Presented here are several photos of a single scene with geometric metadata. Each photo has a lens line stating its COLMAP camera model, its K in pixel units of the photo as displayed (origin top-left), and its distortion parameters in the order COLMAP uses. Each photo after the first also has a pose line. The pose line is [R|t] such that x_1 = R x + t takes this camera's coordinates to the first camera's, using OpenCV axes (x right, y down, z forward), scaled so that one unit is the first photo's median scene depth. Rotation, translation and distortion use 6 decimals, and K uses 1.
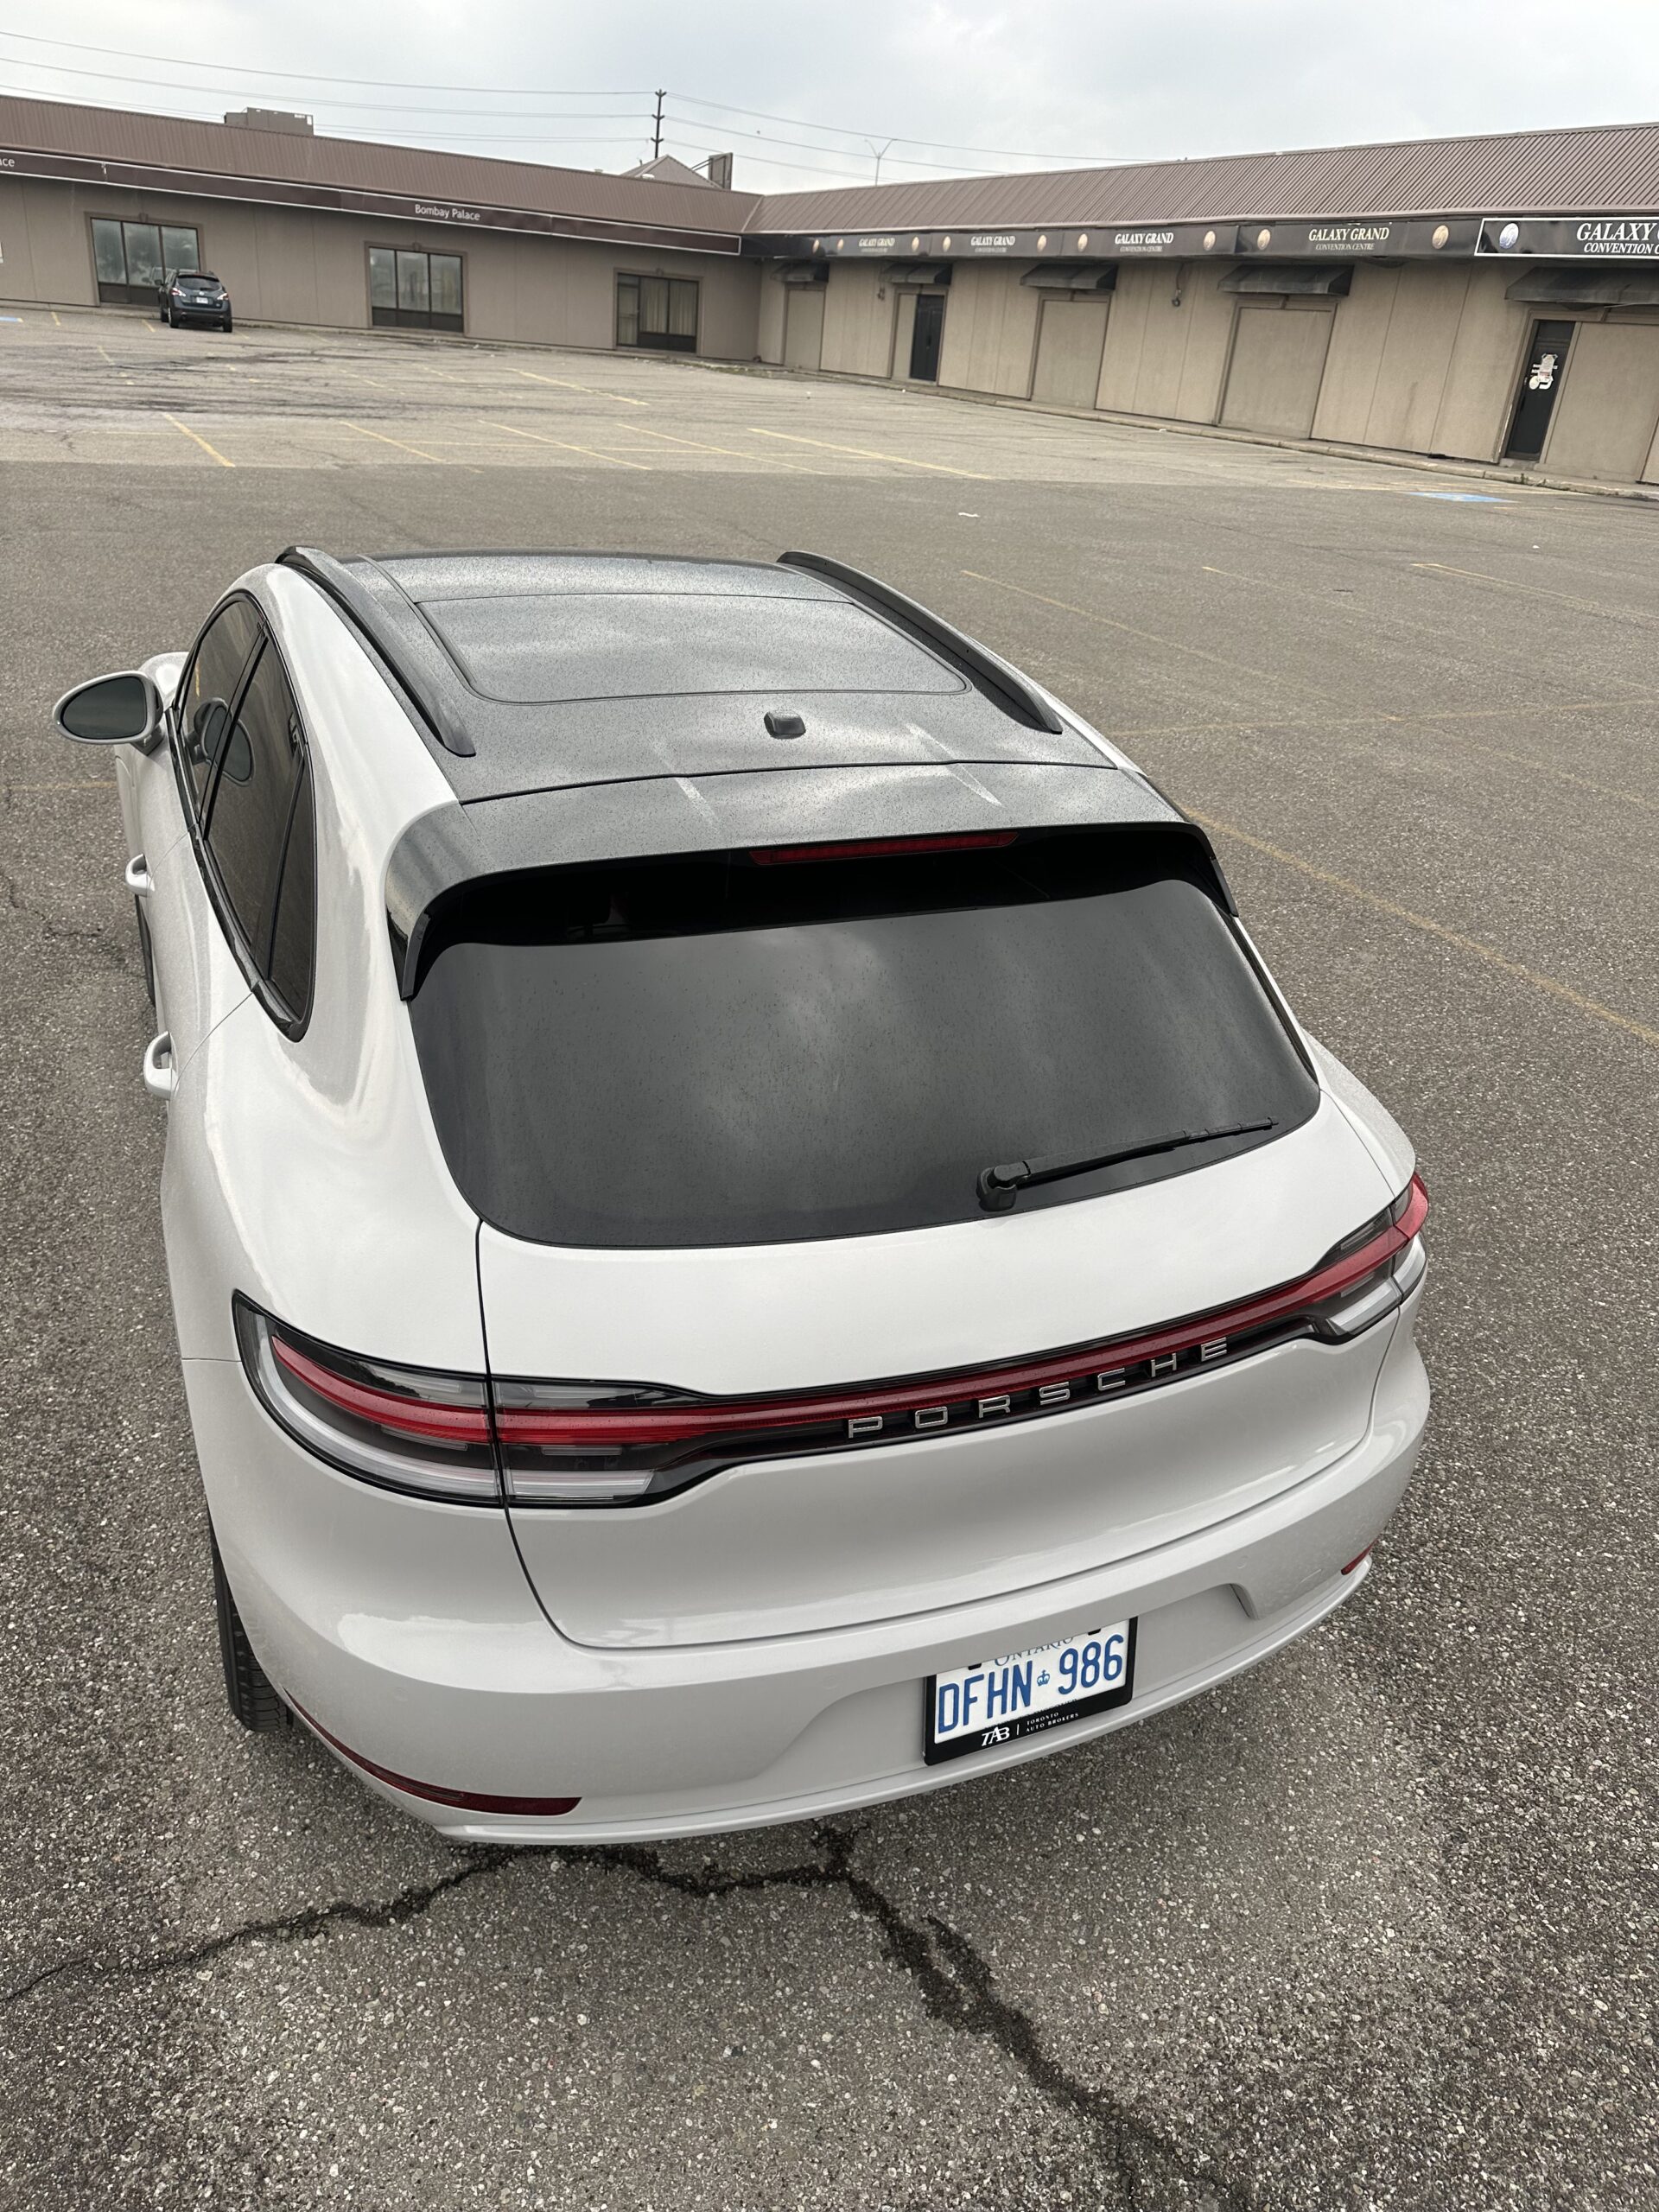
lens RADIAL K [[1584.8, 0, 827.6], [0, 1584.8, 1108.2], [0, 0, 1]] dist [0.009985, -0.010709]
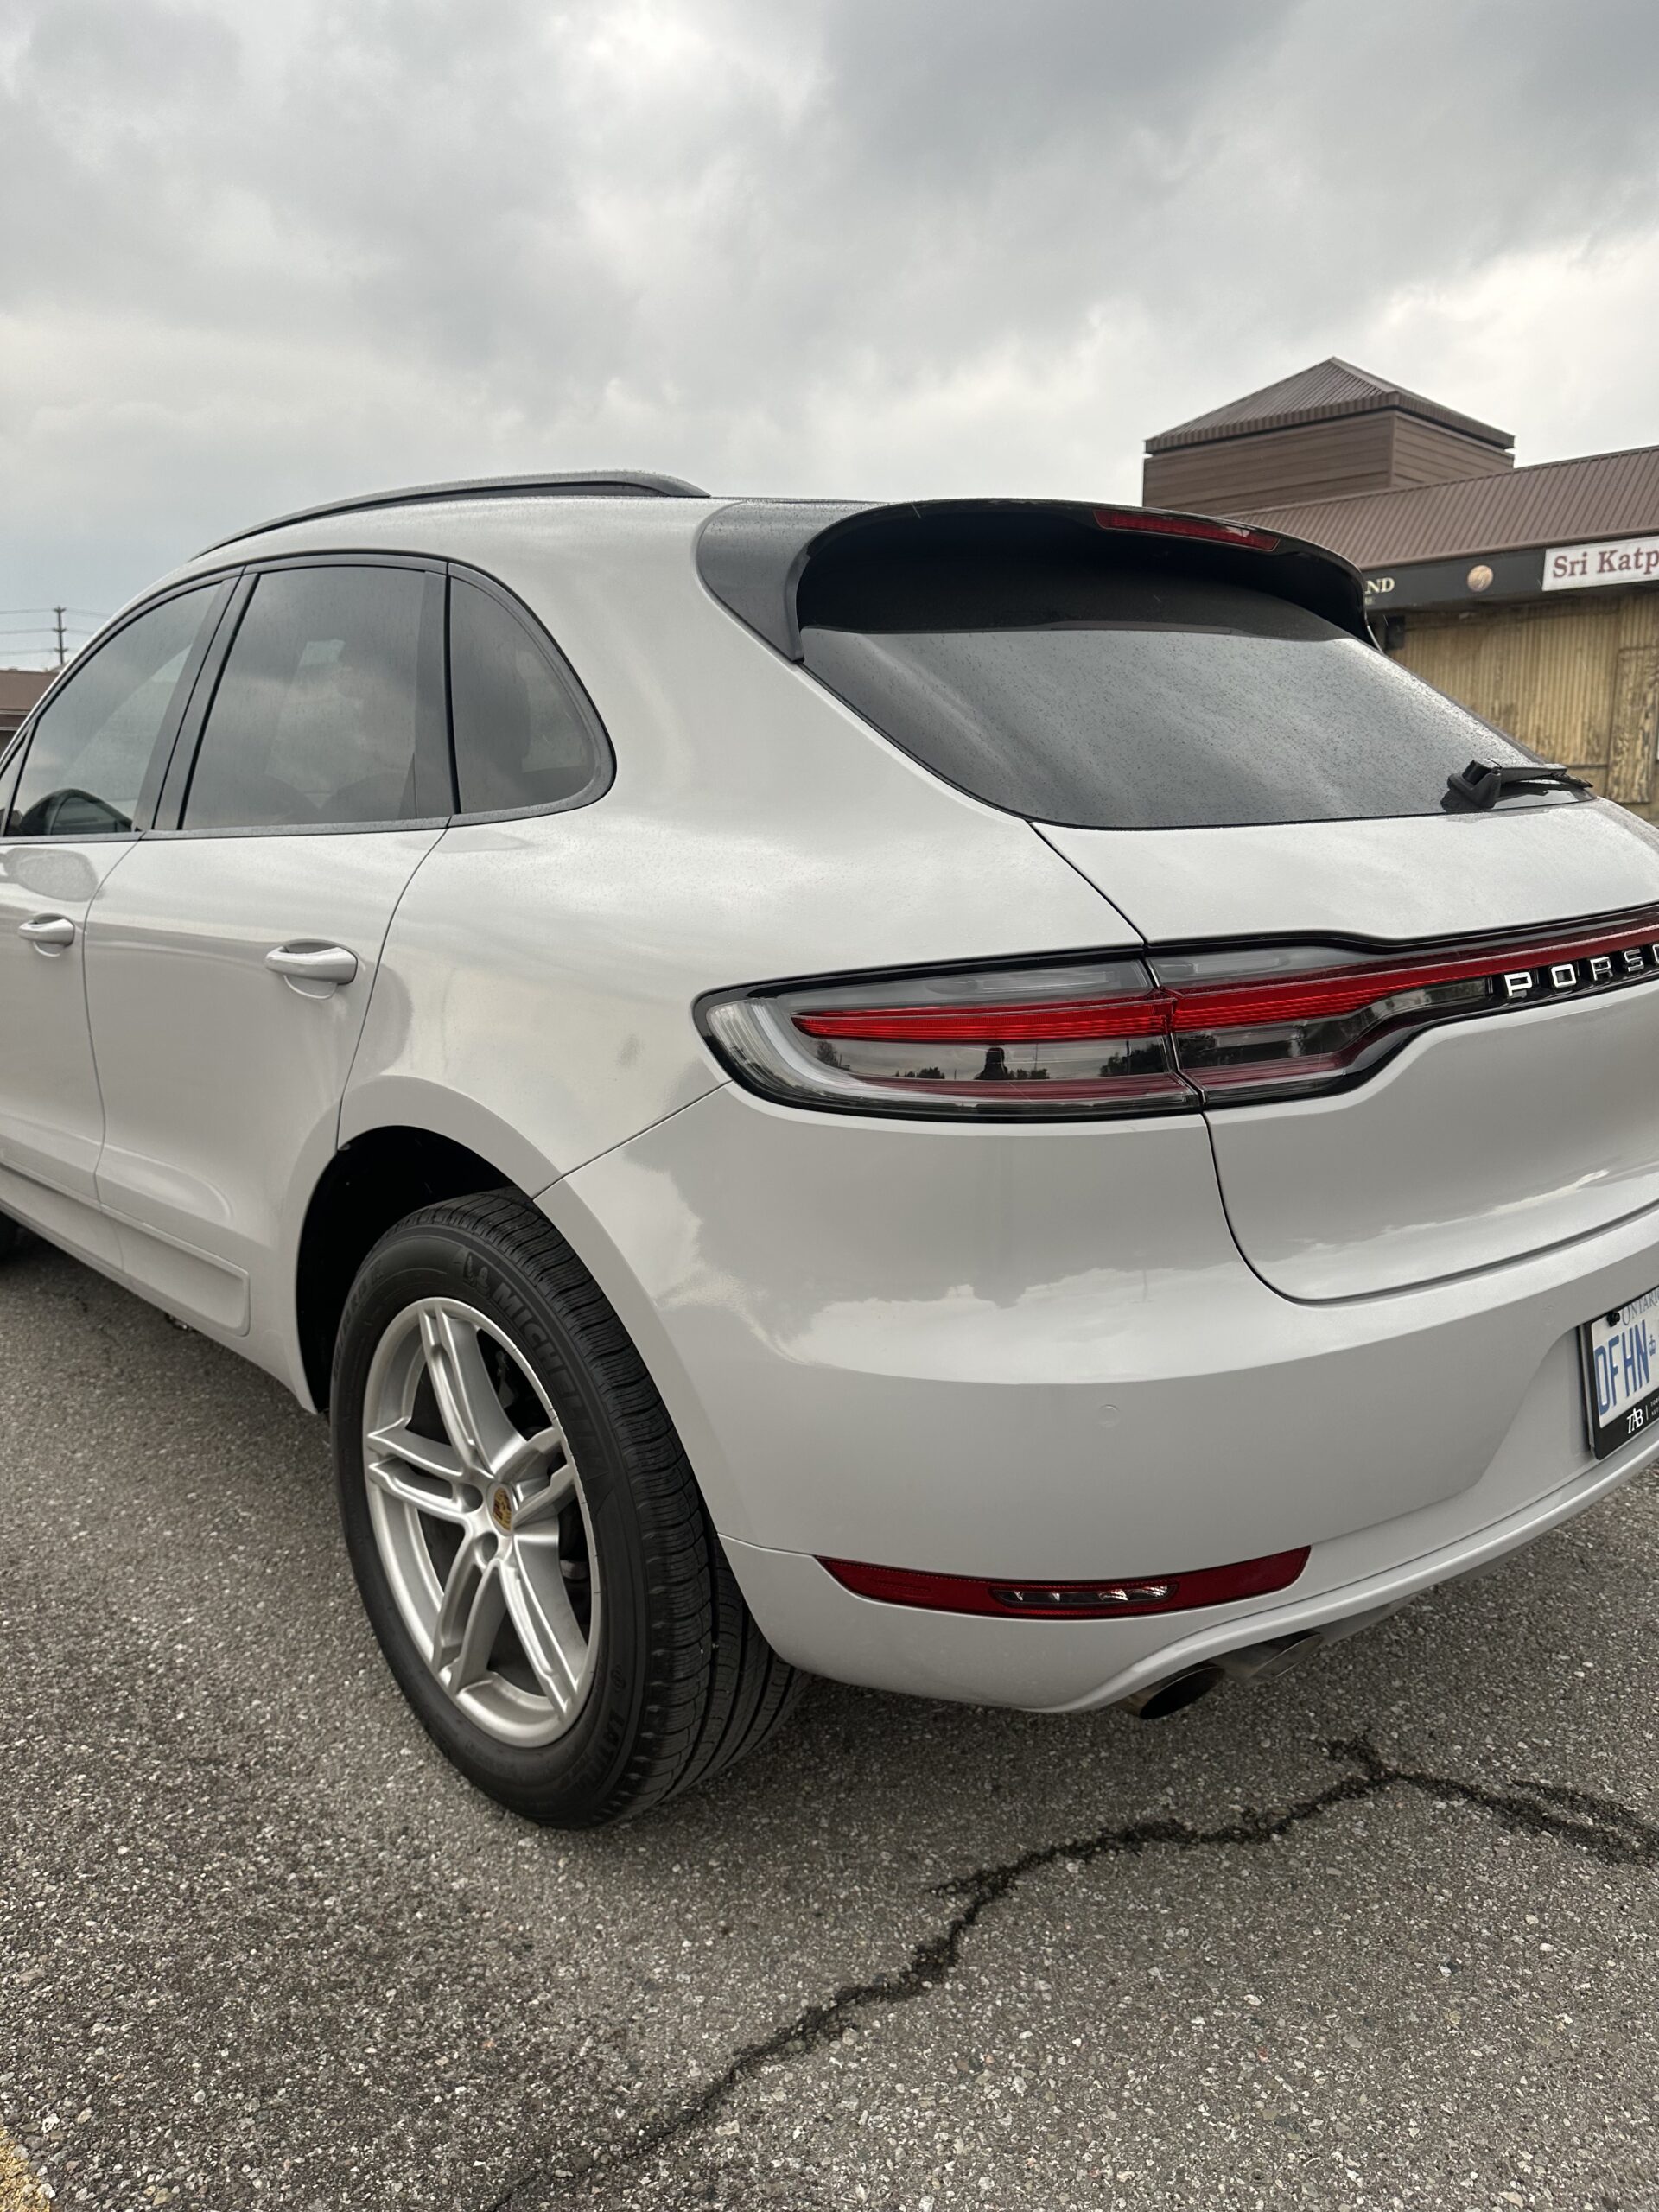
lens RADIAL K [[1584.8, 0, 827.6], [0, 1584.8, 1108.2], [0, 0, 1]] dist [0.009985, -0.010709]
pose [[0.935128, -0.152743, 0.319696, -0.495730], [0.230405, 0.947622, -0.221193, 0.303137], [-0.269165, 0.280503, 0.921340, 0.275122]]
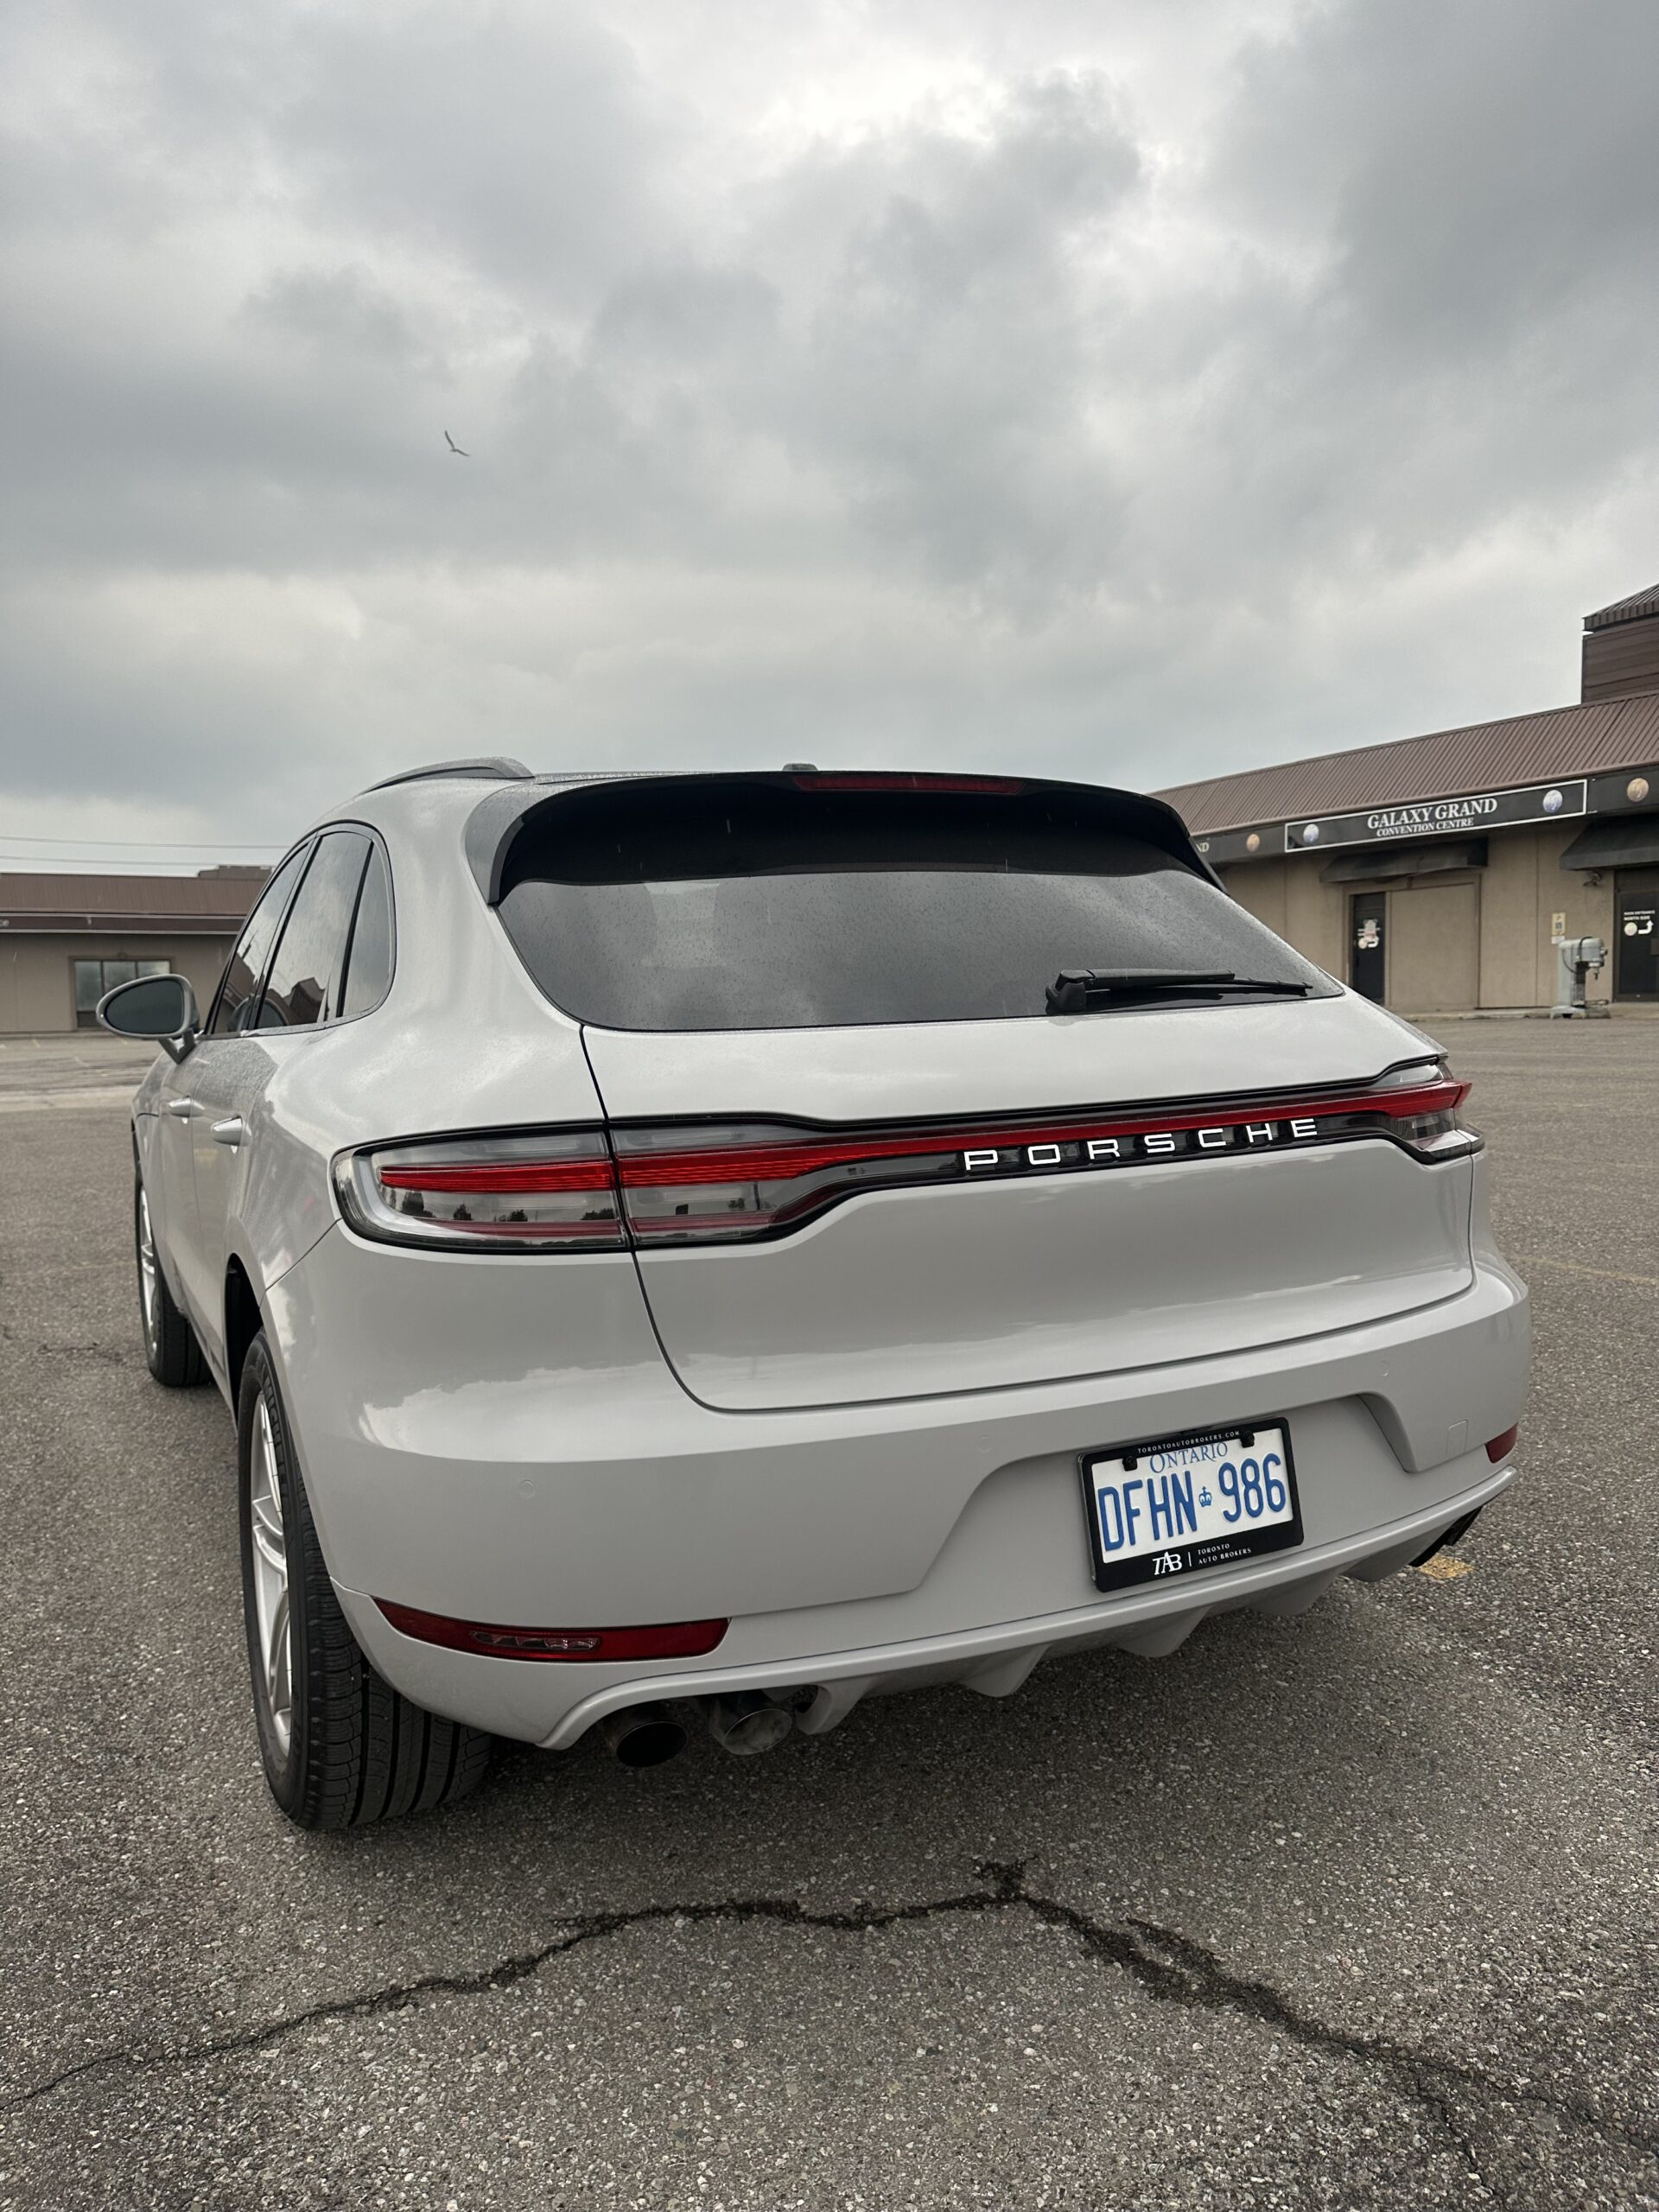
lens RADIAL K [[1581.6, 0, 830.9], [0, 1581.6, 1094.5], [0, 0, 1]] dist [0.009889, -0.010251]
pose [[0.992926, -0.104798, 0.055818, -0.100412], [0.118295, 0.913611, -0.389000, 0.445133], [-0.010230, 0.392852, 0.919545, 0.057043]]
